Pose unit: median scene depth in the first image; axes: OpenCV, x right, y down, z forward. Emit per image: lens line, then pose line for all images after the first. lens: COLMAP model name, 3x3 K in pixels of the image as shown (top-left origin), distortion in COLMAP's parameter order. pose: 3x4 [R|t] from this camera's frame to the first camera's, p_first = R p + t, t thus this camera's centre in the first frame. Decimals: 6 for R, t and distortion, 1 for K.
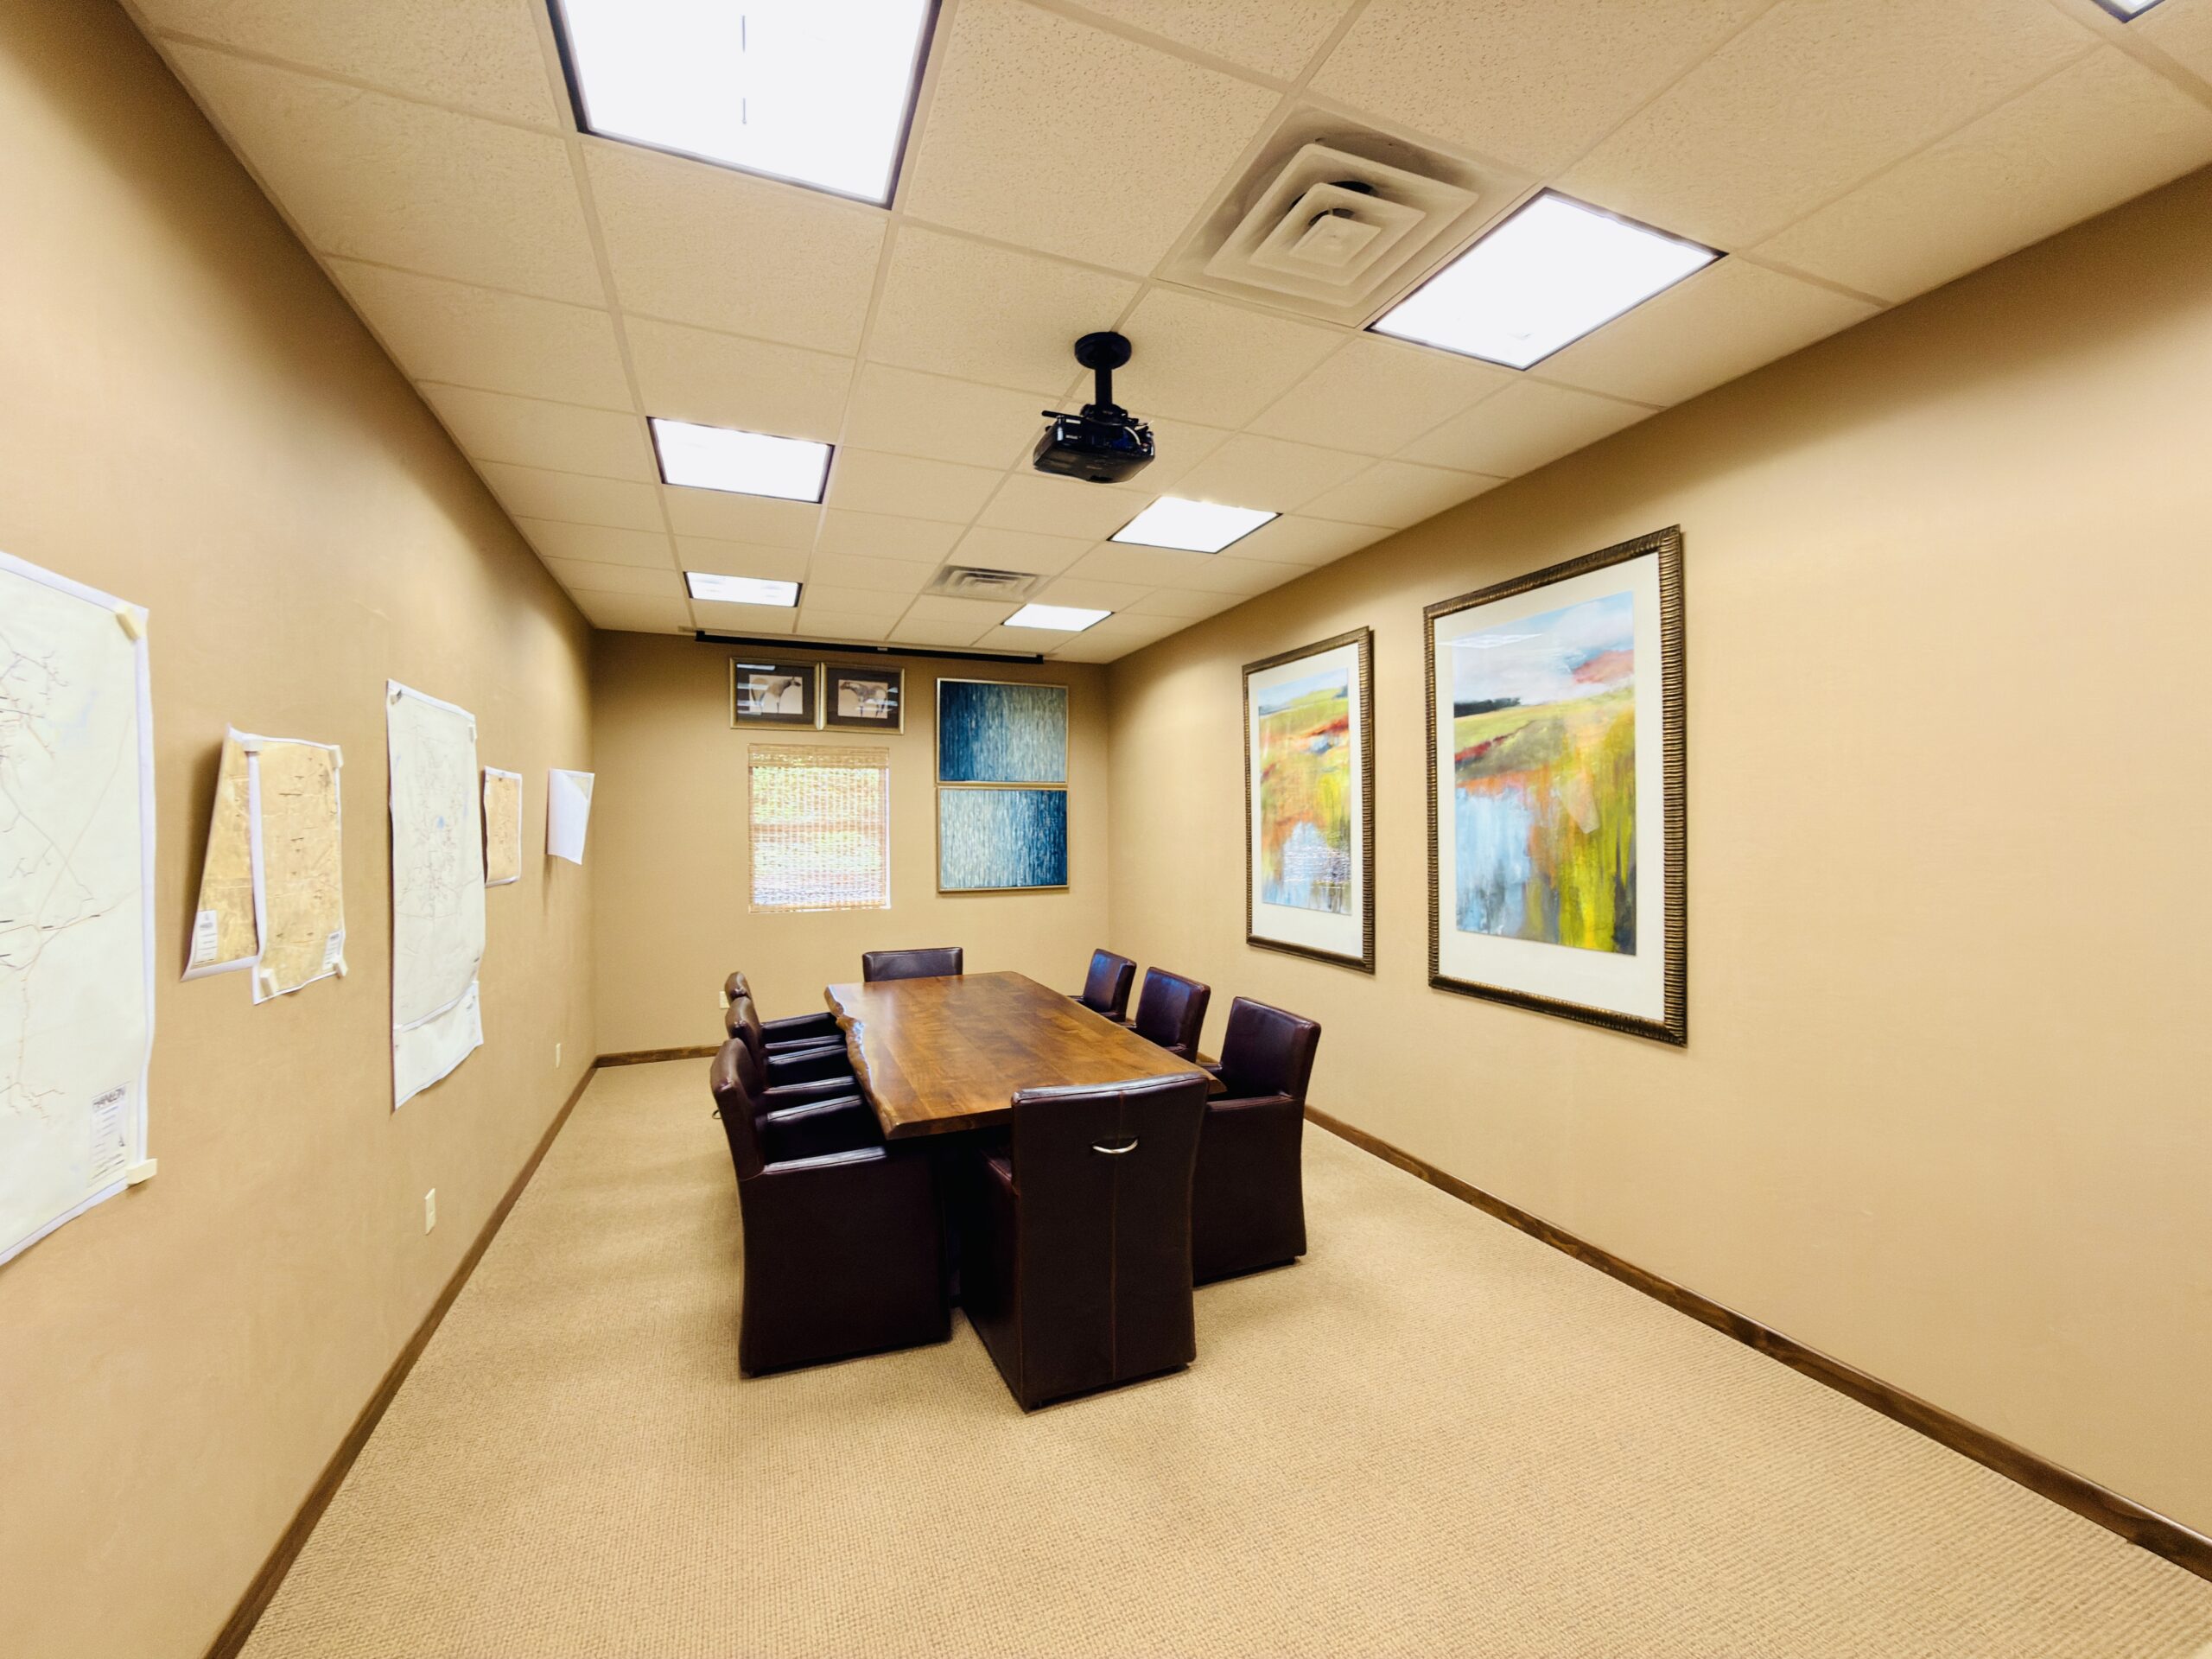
lens RADIAL K [[879.5, 0, 1106.7], [0, 879.5, 830.3], [0, 0, 1]] dist [-0.001729, 0.000037]
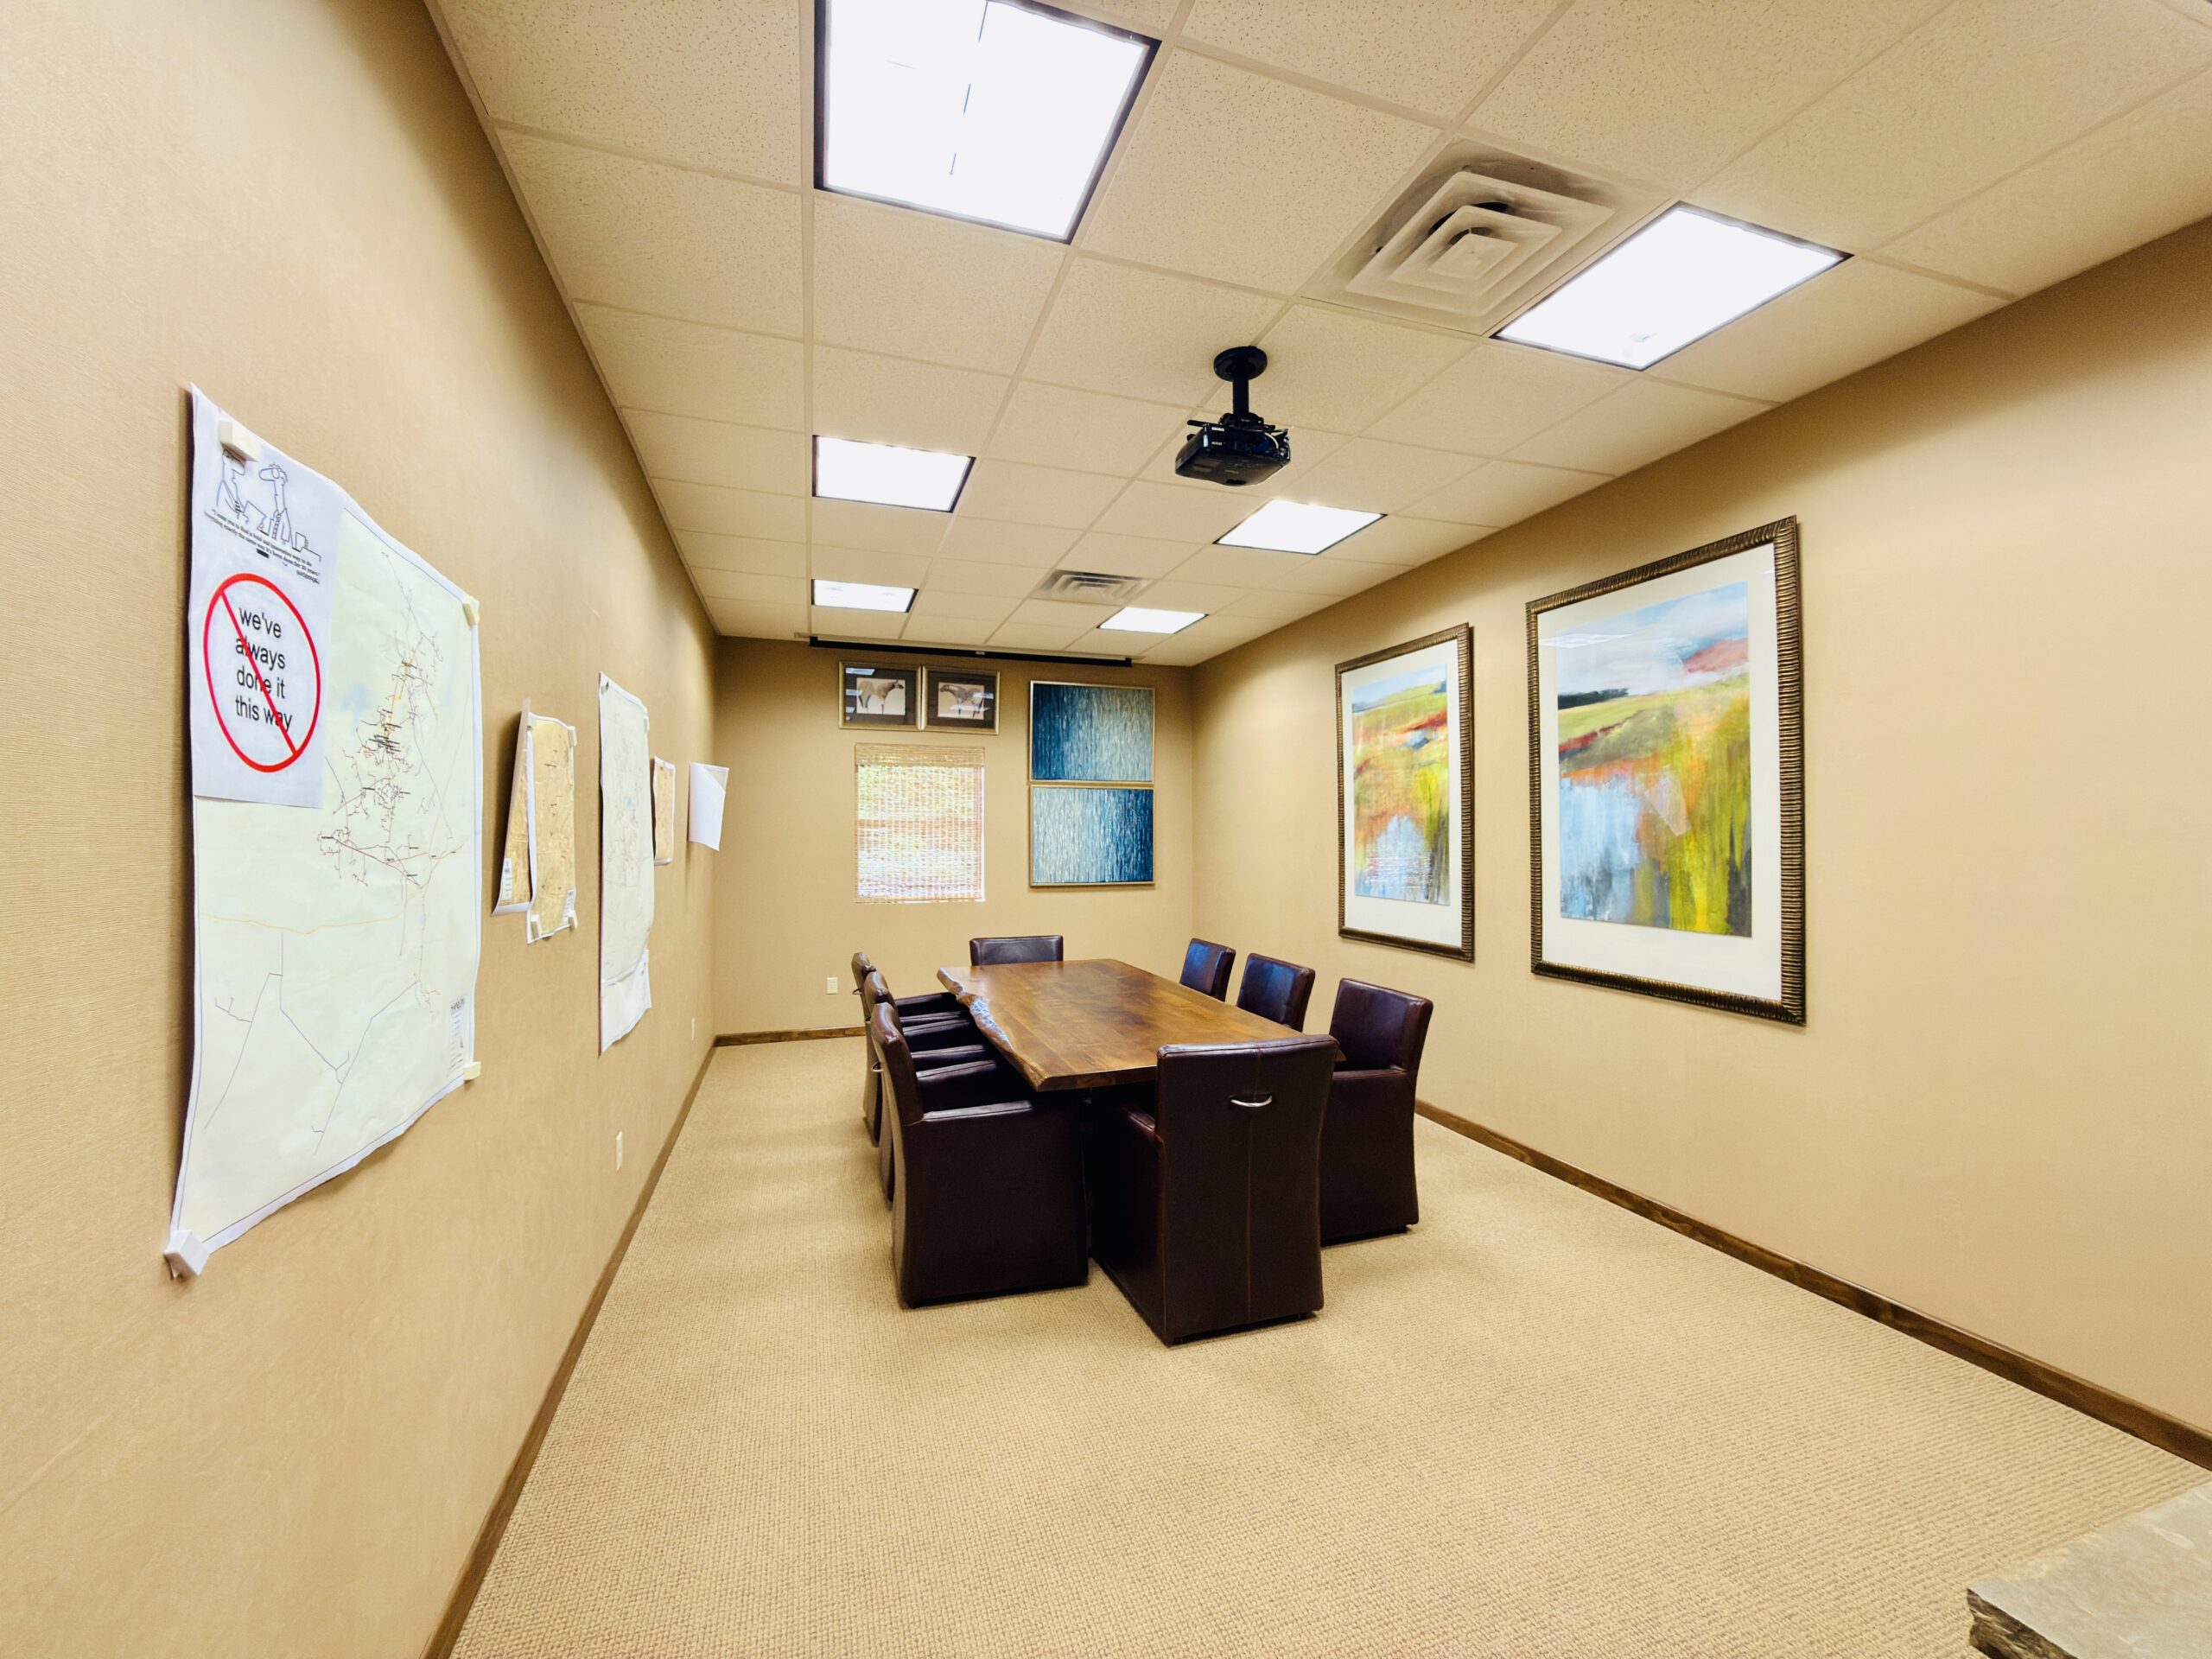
lens RADIAL K [[878.9, 0, 1106.0], [0, 878.9, 829.5], [0, 0, 1]] dist [-0.002274, -0.000052]
pose [[0.997891, 0.004984, -0.064721, -0.067141], [-0.005790, 0.999908, -0.012269, 0.028664], [0.064654, 0.012618, 0.997828, -0.056303]]
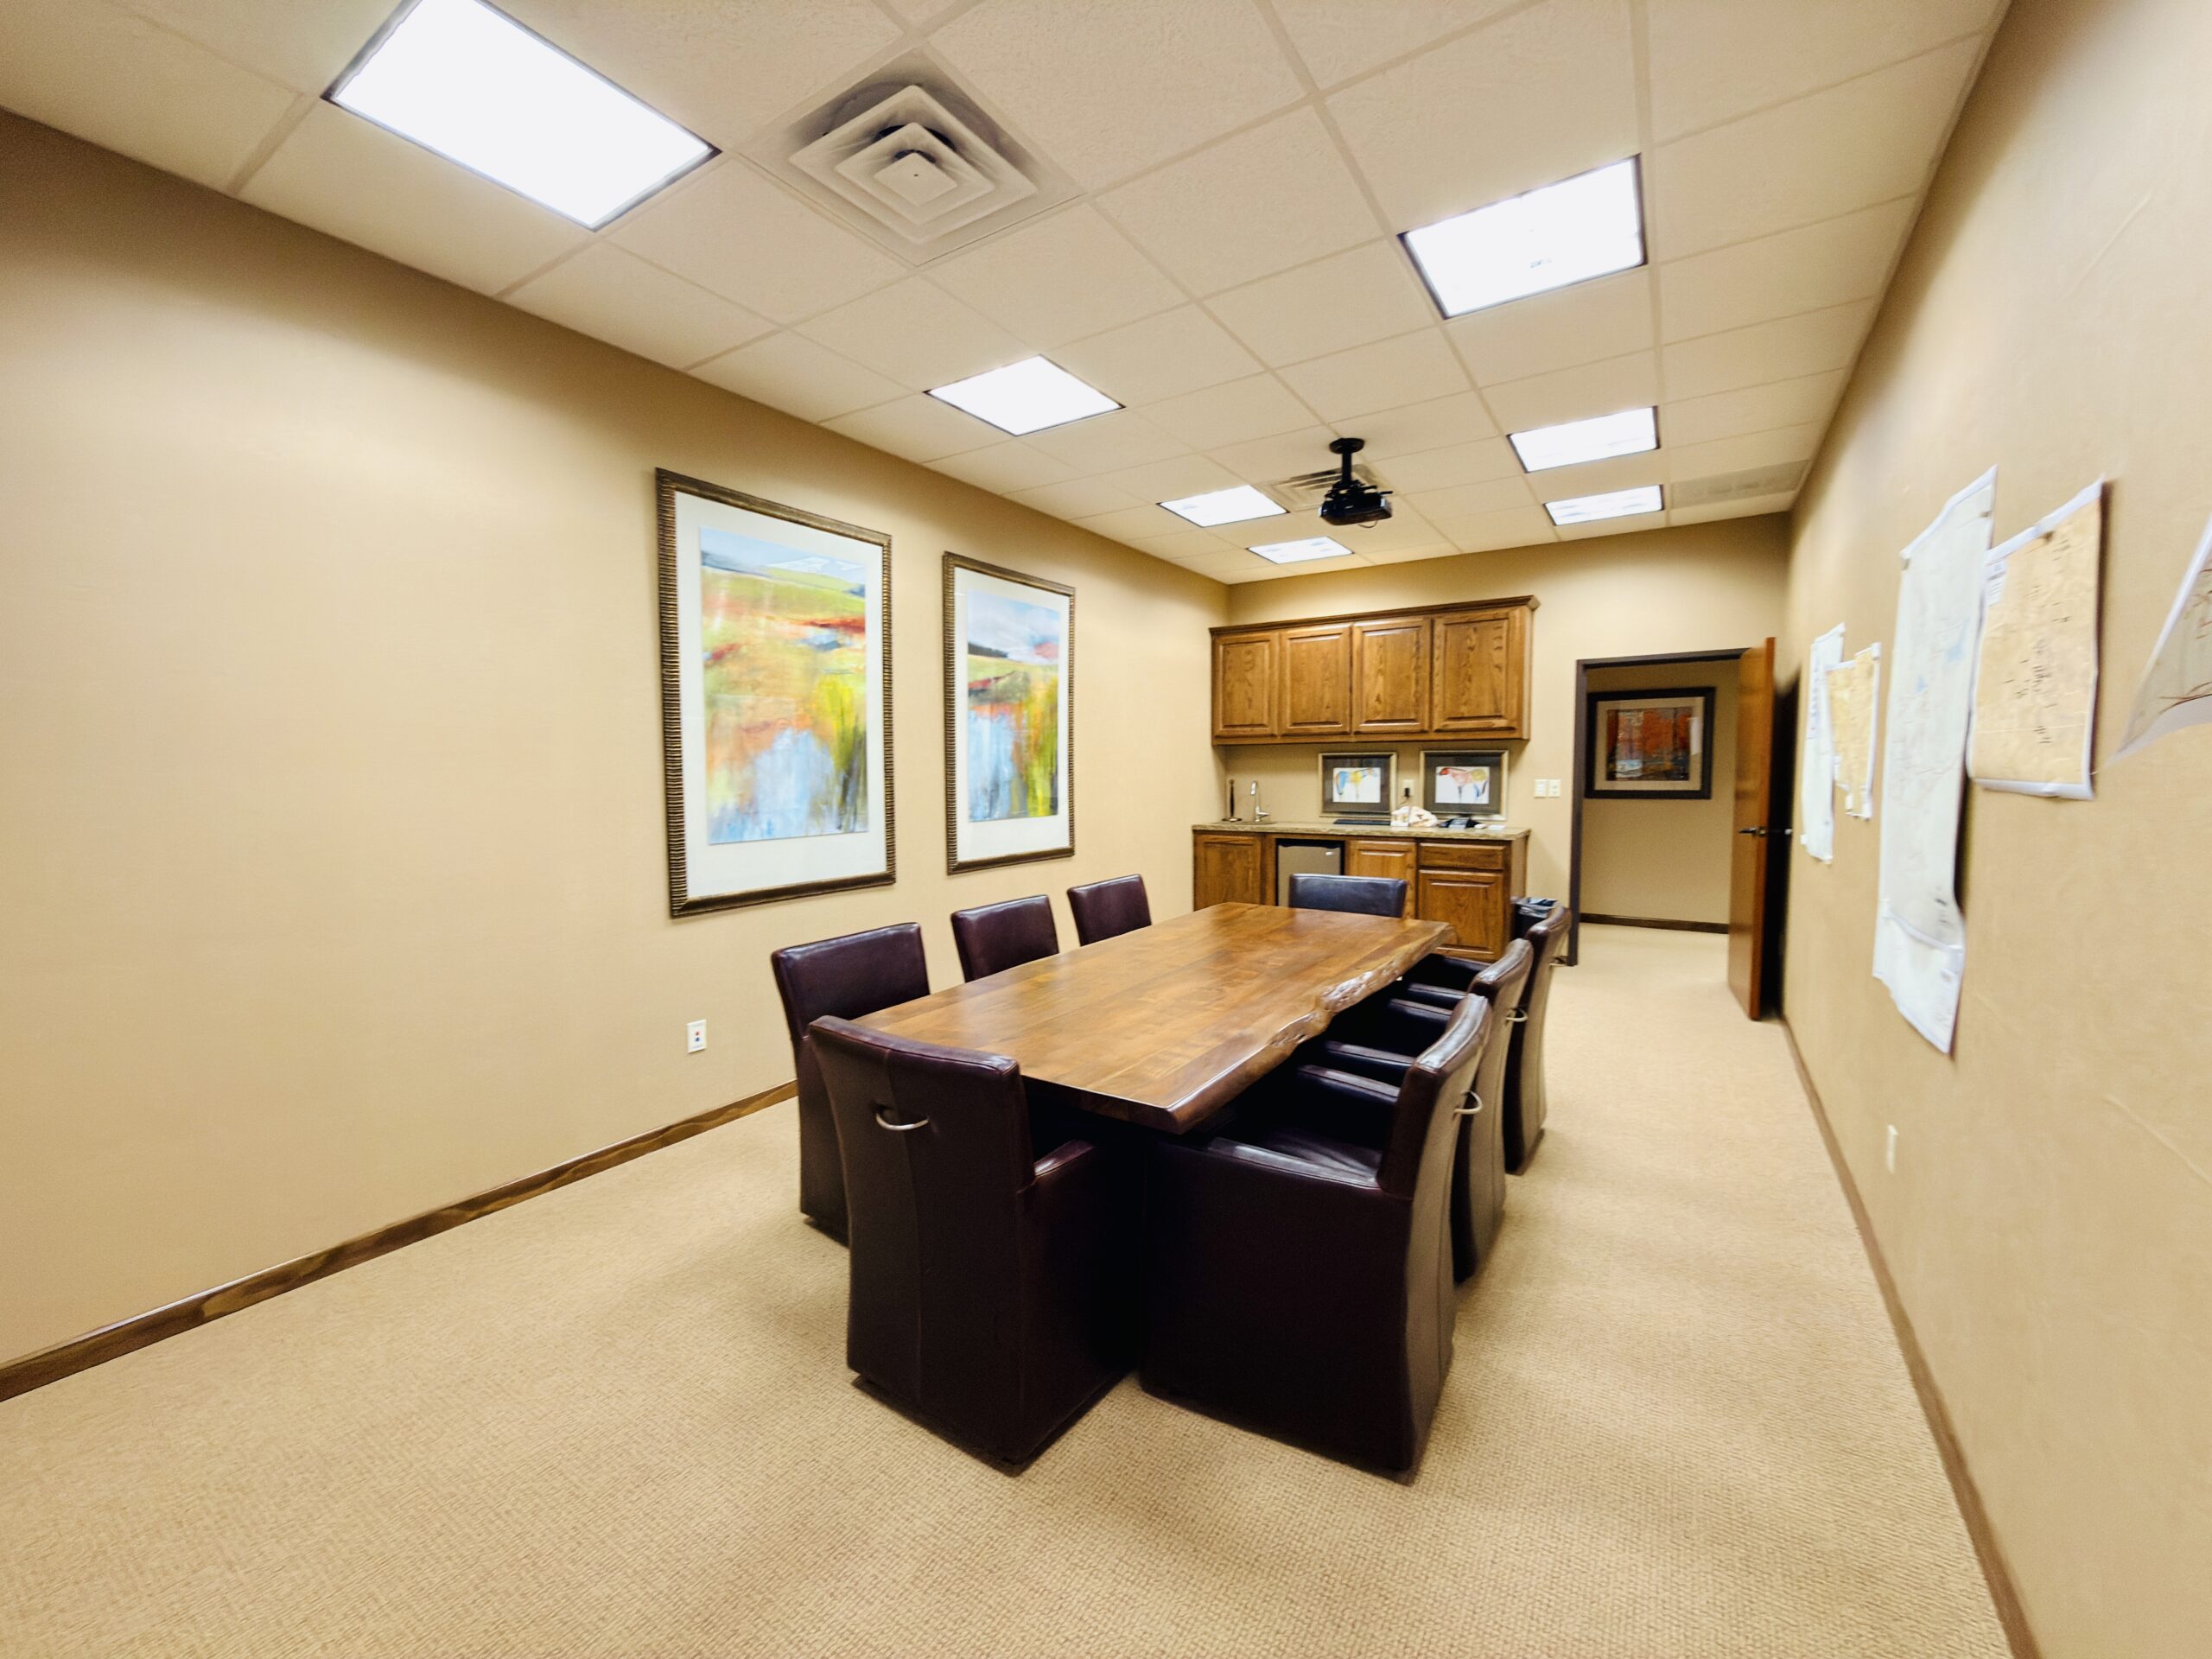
lens RADIAL K [[879.5, 0, 1106.7], [0, 879.5, 830.3], [0, 0, 1]] dist [-0.001729, 0.000037]
pose [[-0.565233, -0.048520, 0.823503, -0.802902], [0.016498, 0.997404, 0.070090, 0.040898], [-0.824766, 0.053203, -0.562965, 1.633594]]
